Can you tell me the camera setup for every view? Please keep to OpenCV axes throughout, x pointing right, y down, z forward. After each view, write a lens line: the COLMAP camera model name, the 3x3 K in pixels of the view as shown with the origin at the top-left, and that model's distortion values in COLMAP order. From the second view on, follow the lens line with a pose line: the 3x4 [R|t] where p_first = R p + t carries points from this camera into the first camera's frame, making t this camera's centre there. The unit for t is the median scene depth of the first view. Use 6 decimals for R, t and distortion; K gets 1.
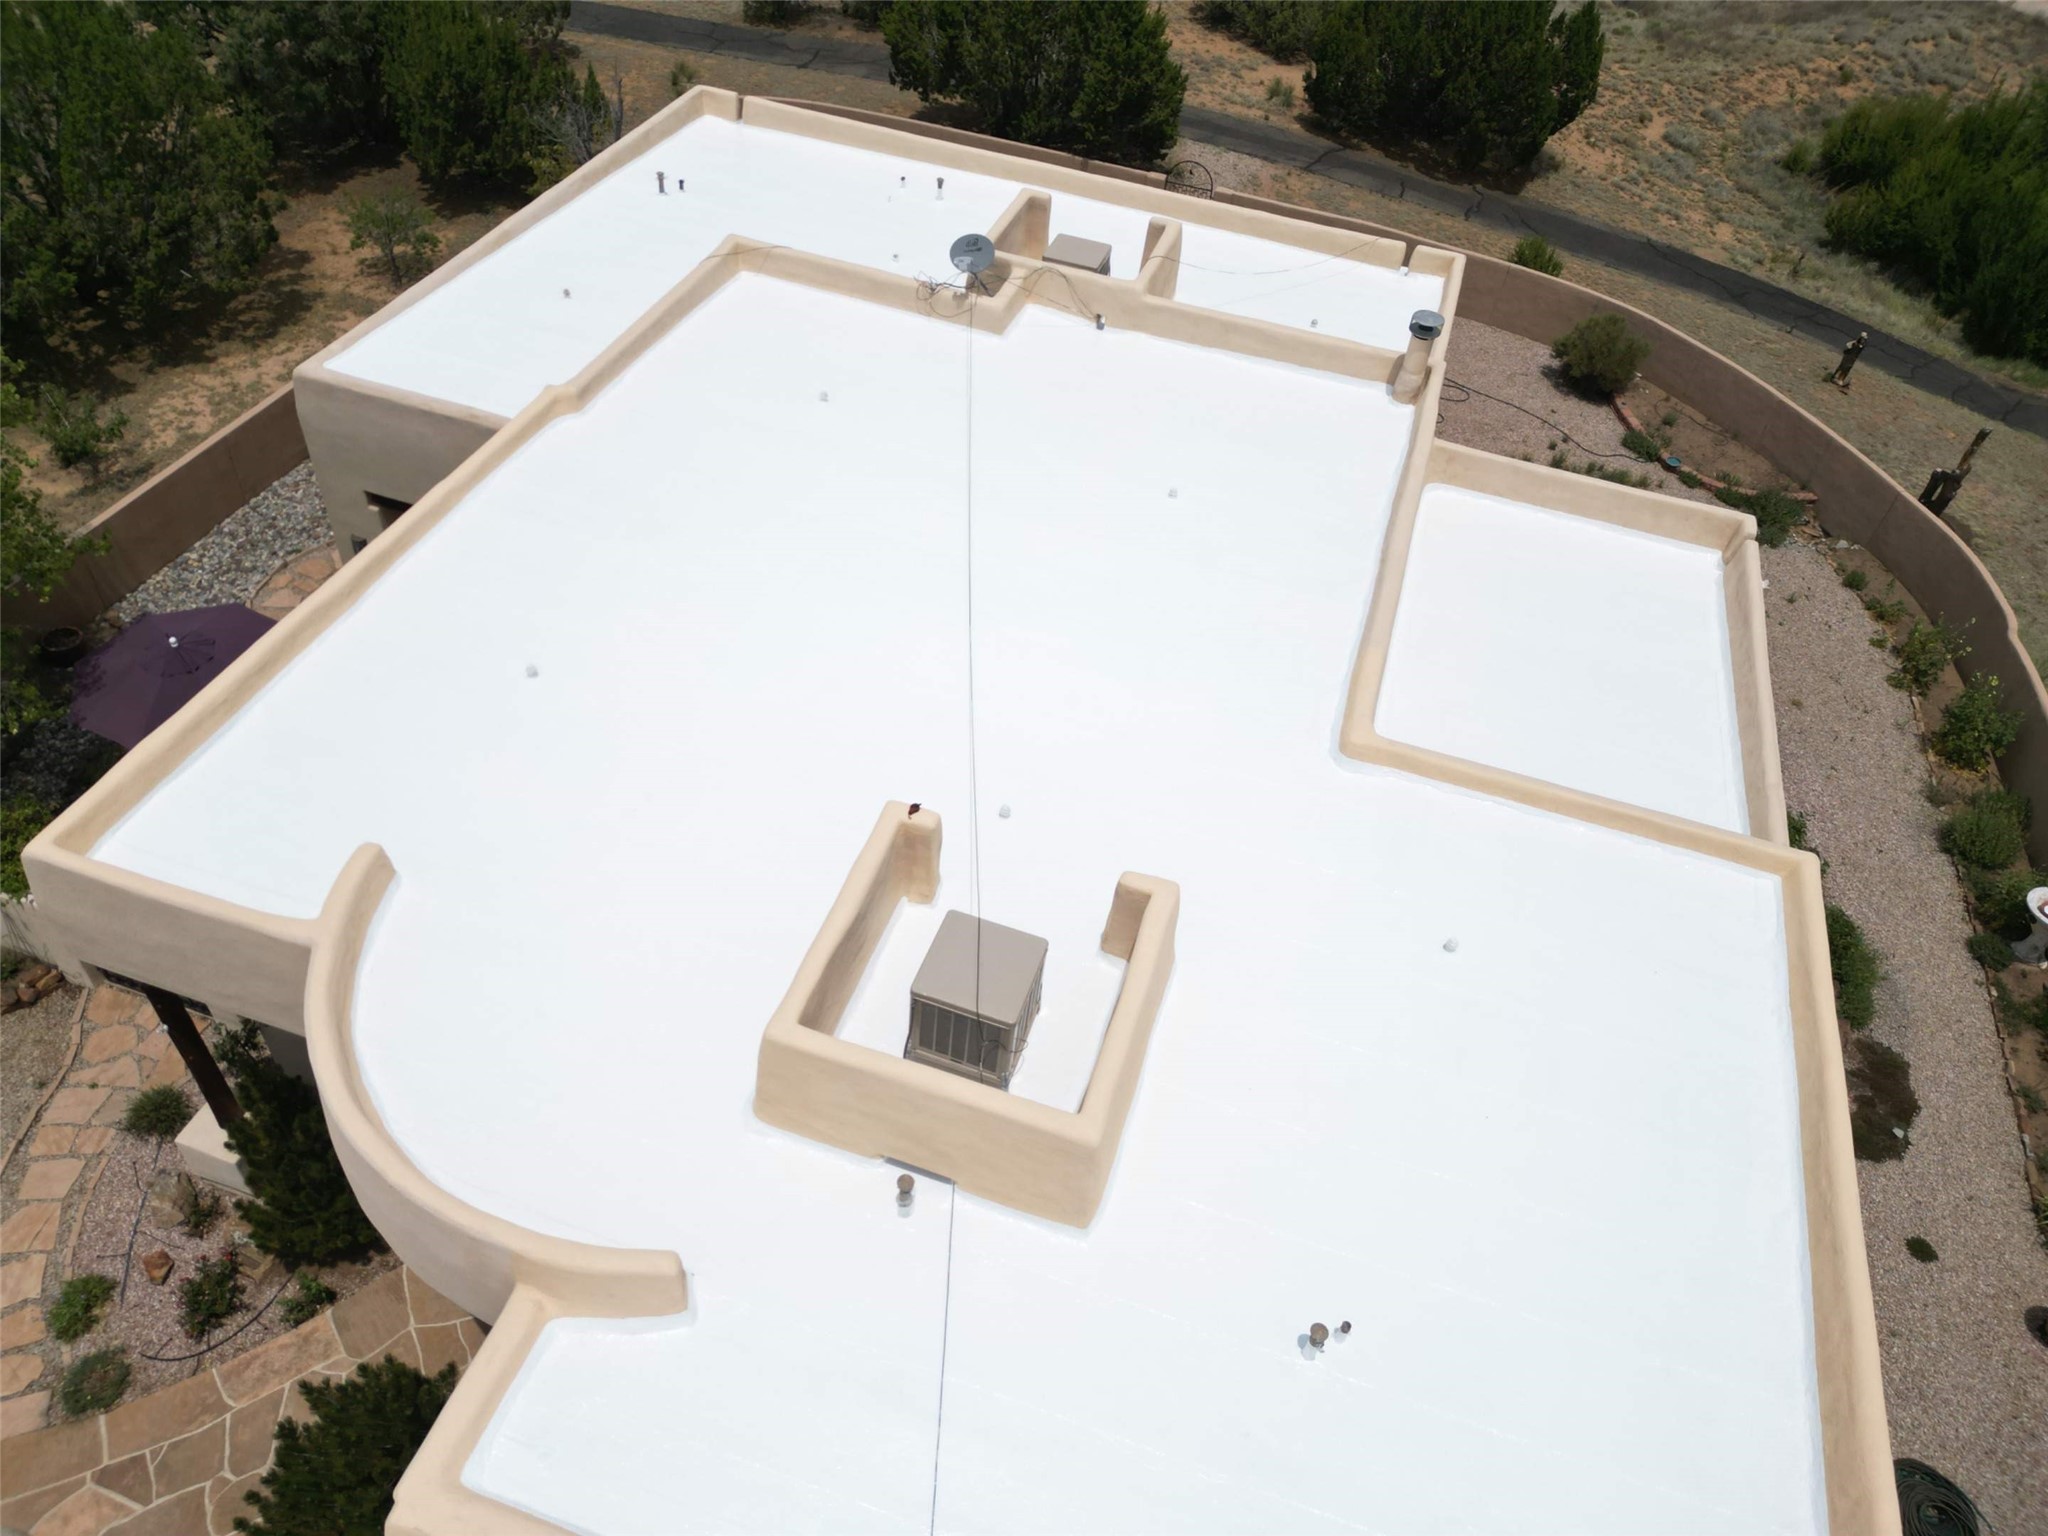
lens RADIAL K [[1422.2, 0, 1011.7], [0, 1422.2, 769.1], [0, 0, 1]] dist [0.082444, -0.077549]
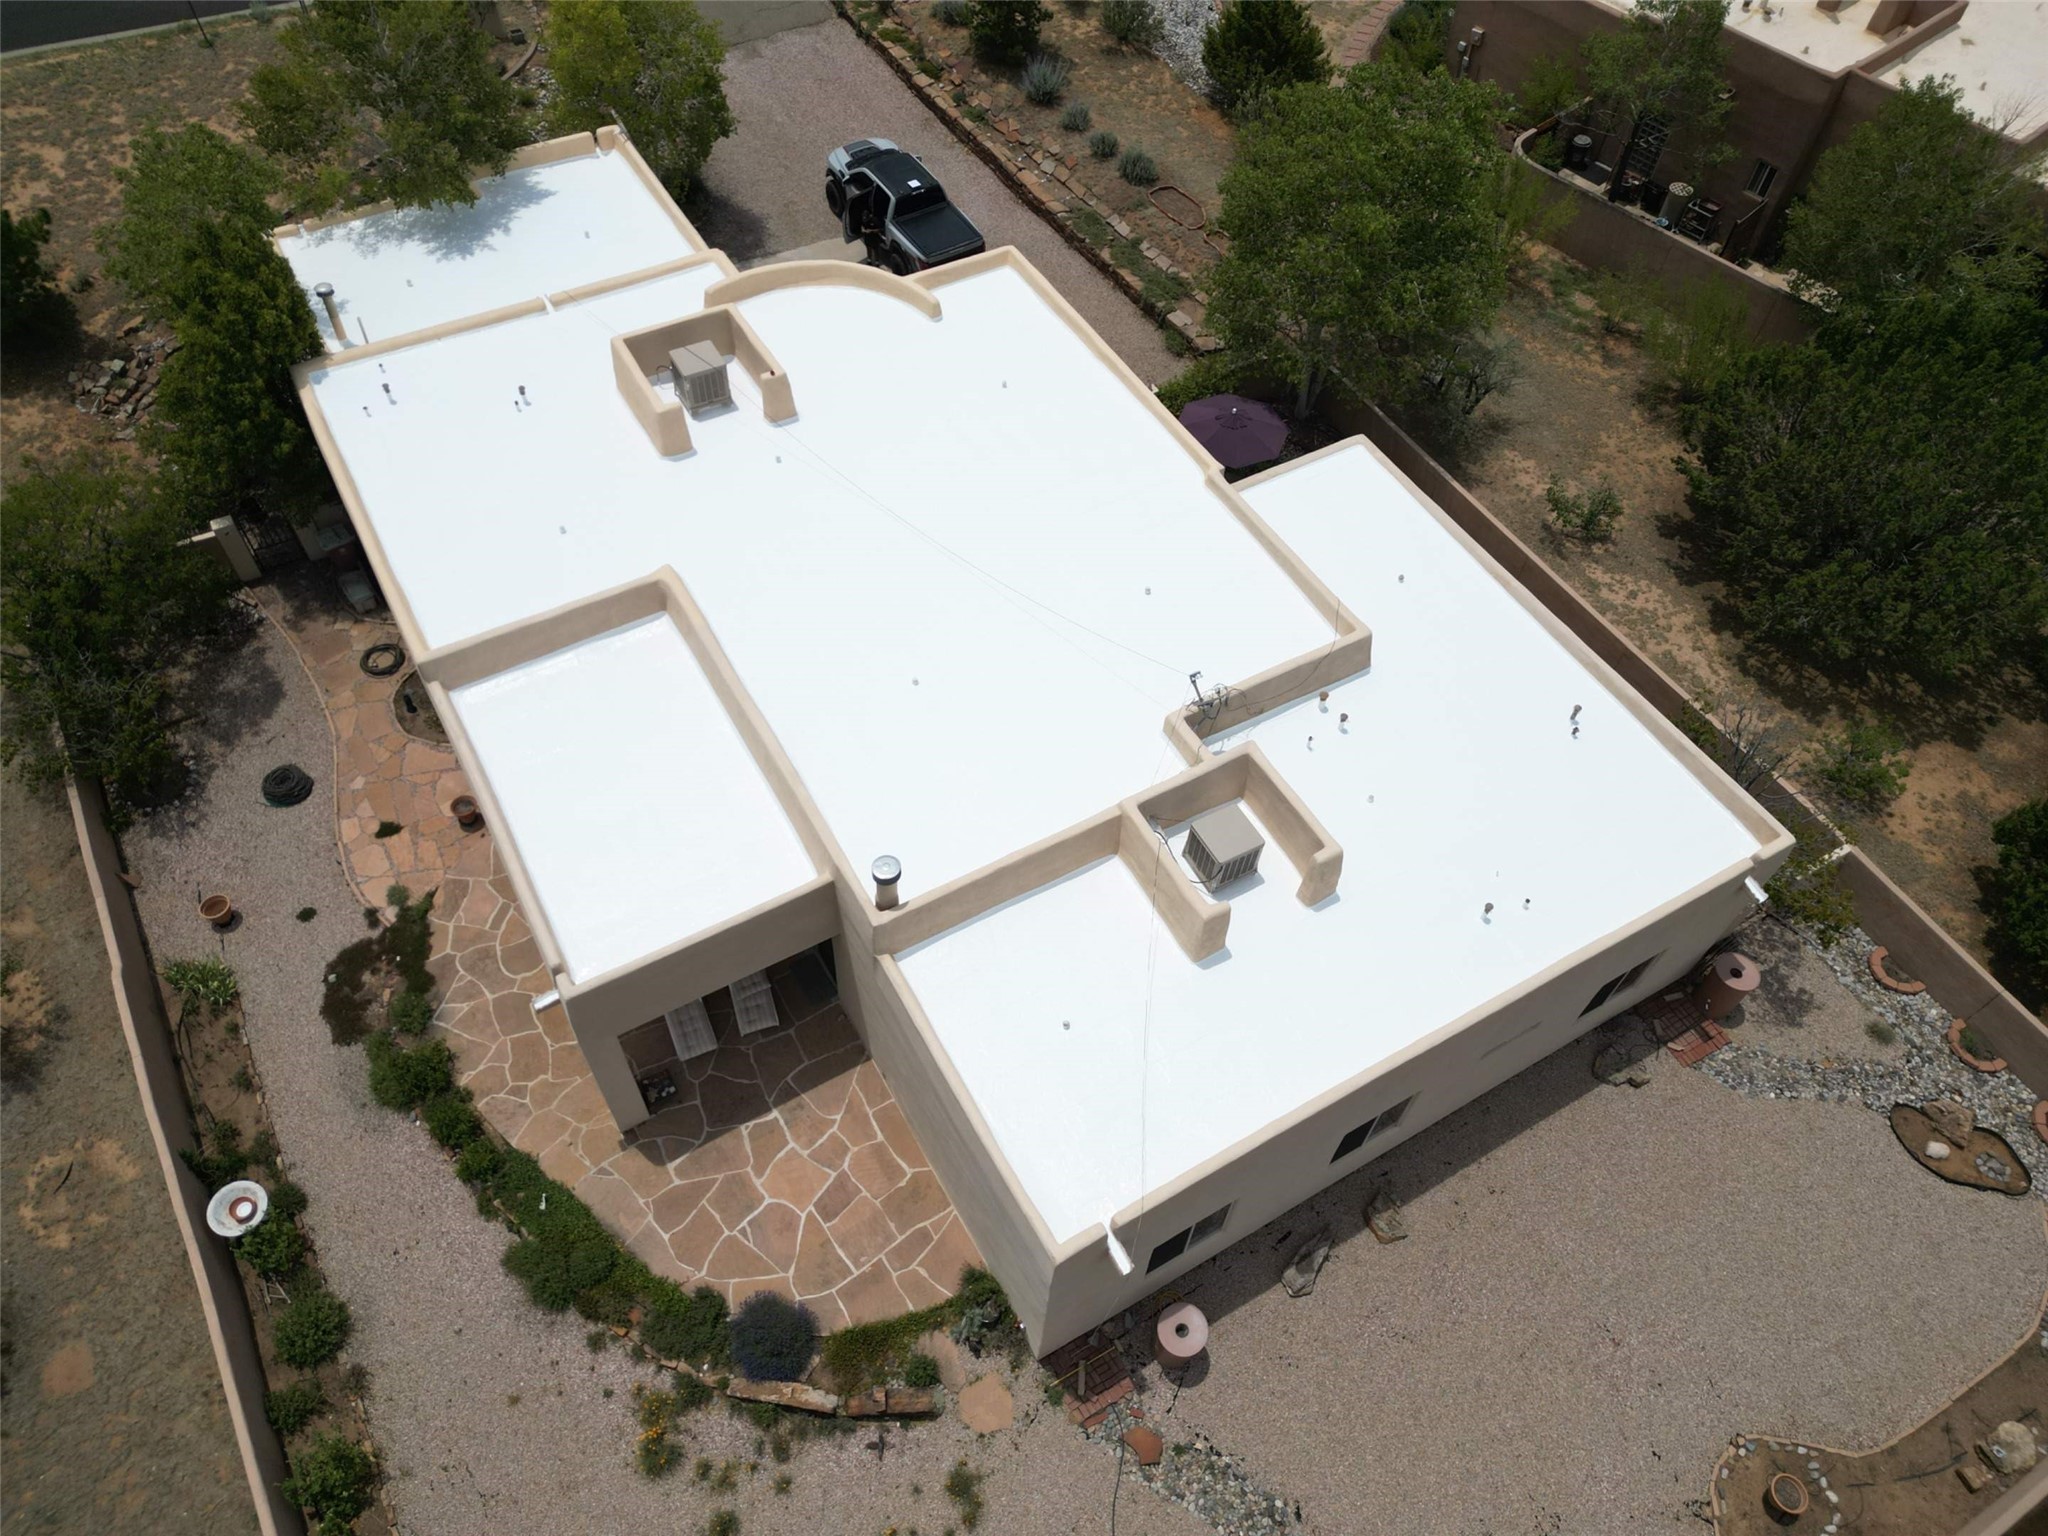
lens RADIAL K [[1422.2, 0, 1011.7], [0, 1422.2, 769.1], [0, 0, 1]] dist [0.082444, -0.077549]
pose [[-0.670882, 0.518461, -0.530204, 0.597245], [-0.586730, 0.066138, 0.807078, -0.979407], [0.453504, 0.852540, 0.259826, 0.550816]]
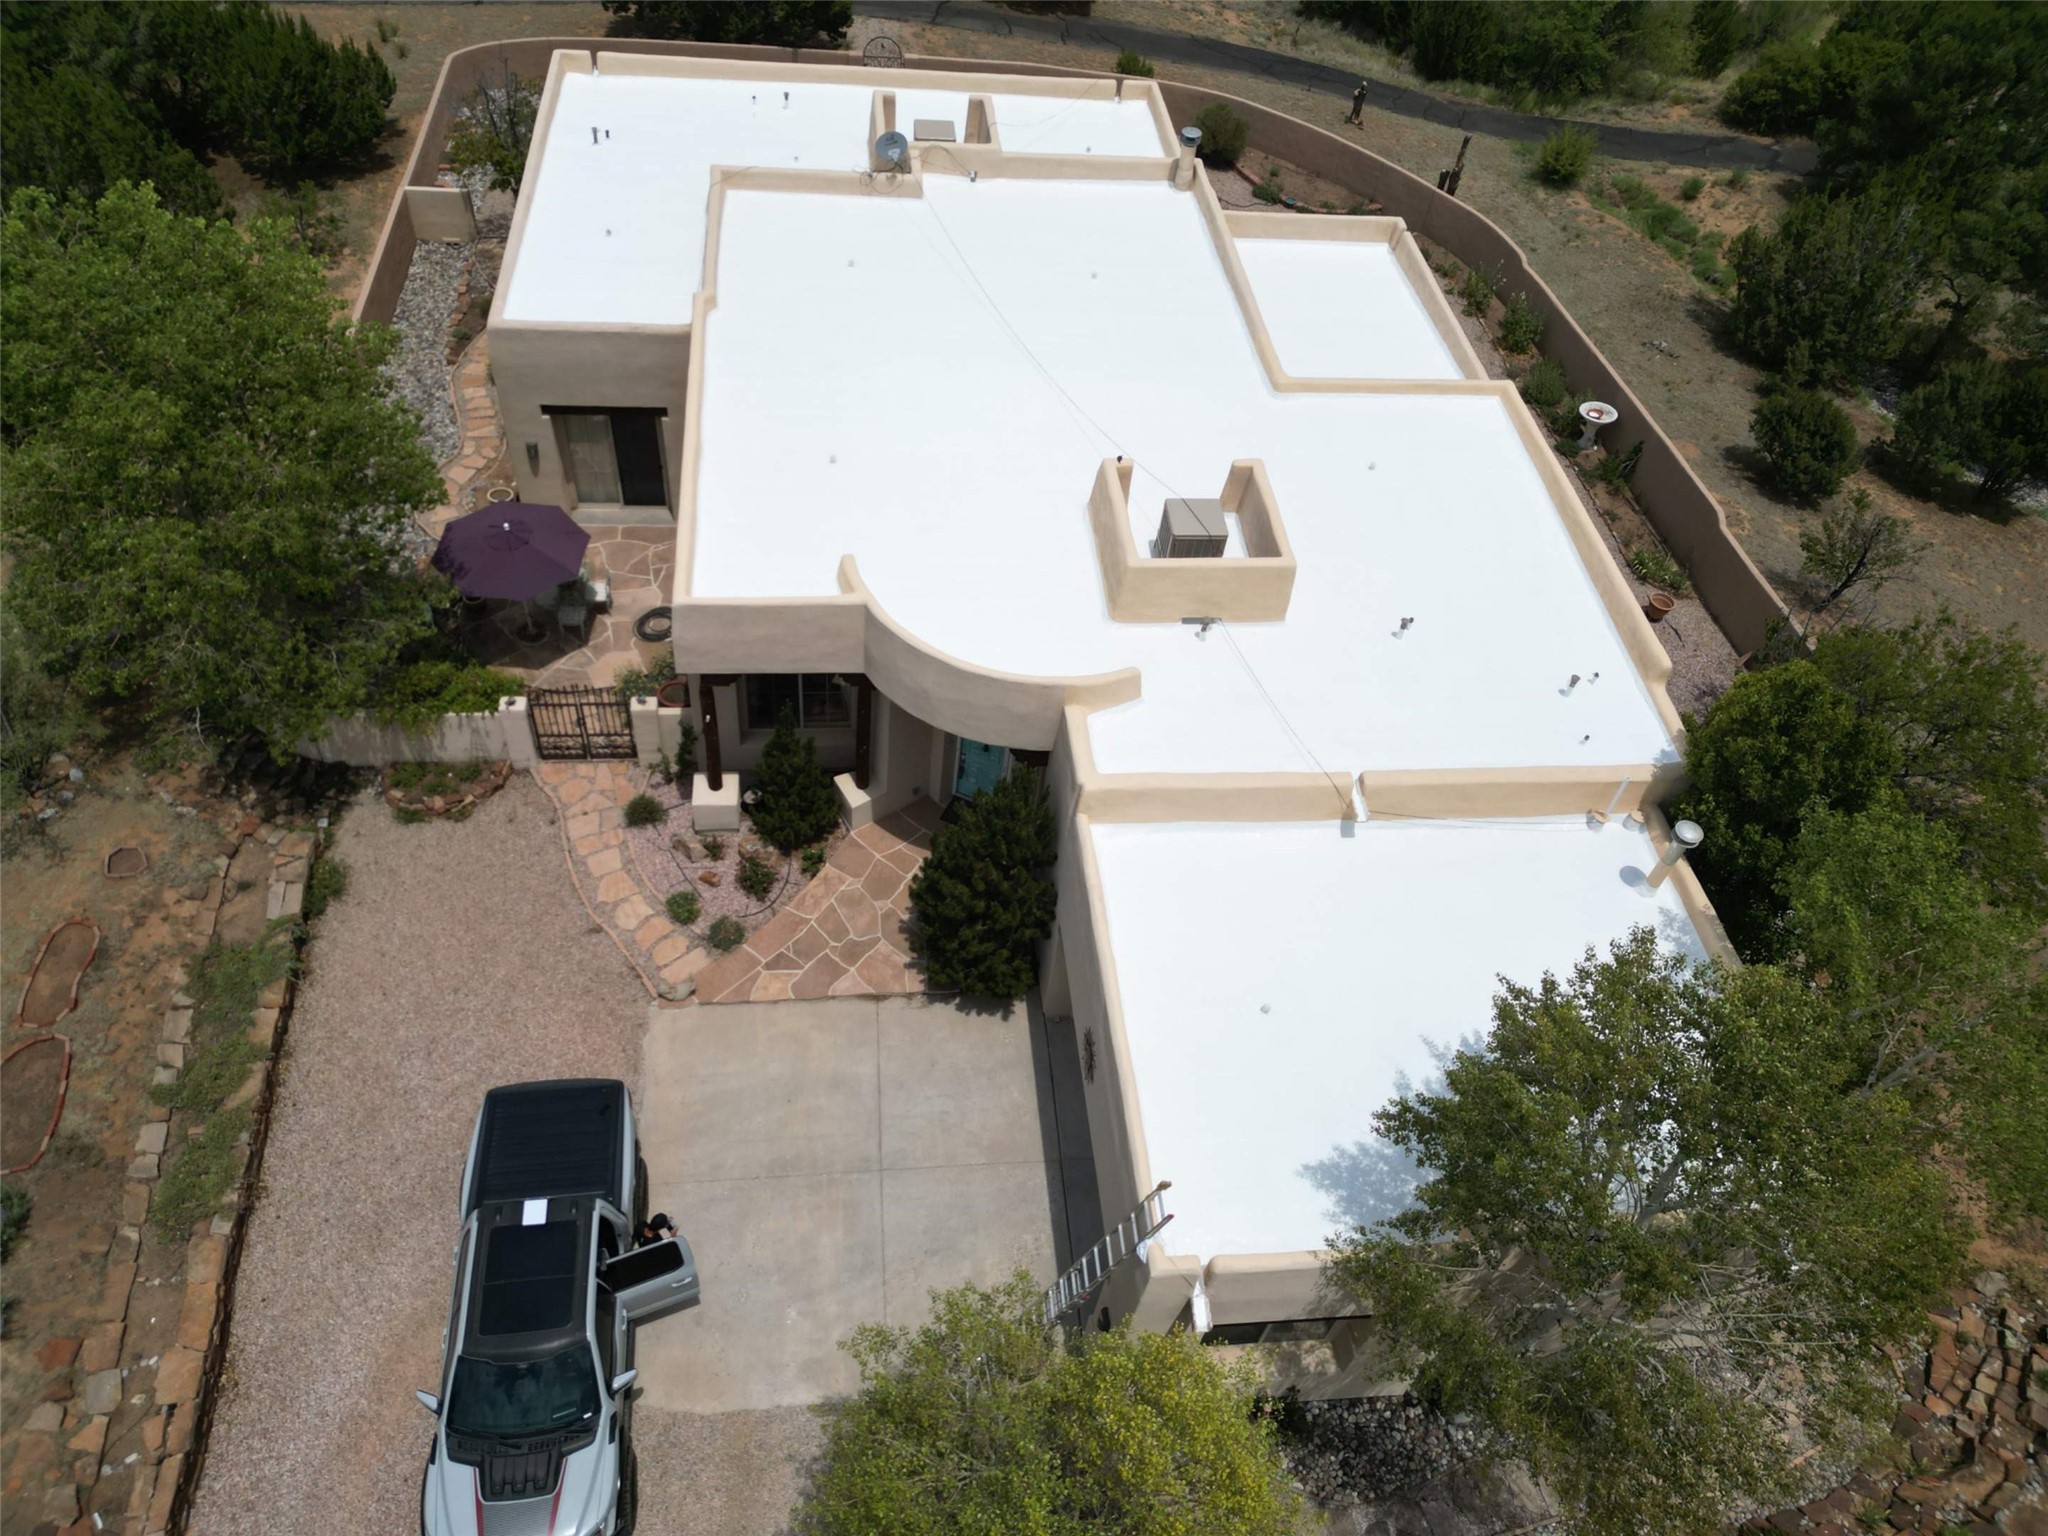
lens RADIAL K [[1422.2, 0, 1011.7], [0, 1422.2, 769.1], [0, 0, 1]] dist [0.082444, -0.077549]
pose [[0.918069, -0.302048, 0.256741, -0.389659], [0.274122, 0.951559, 0.139257, 0.056767], [-0.286367, -0.057469, 0.956395, -0.373956]]
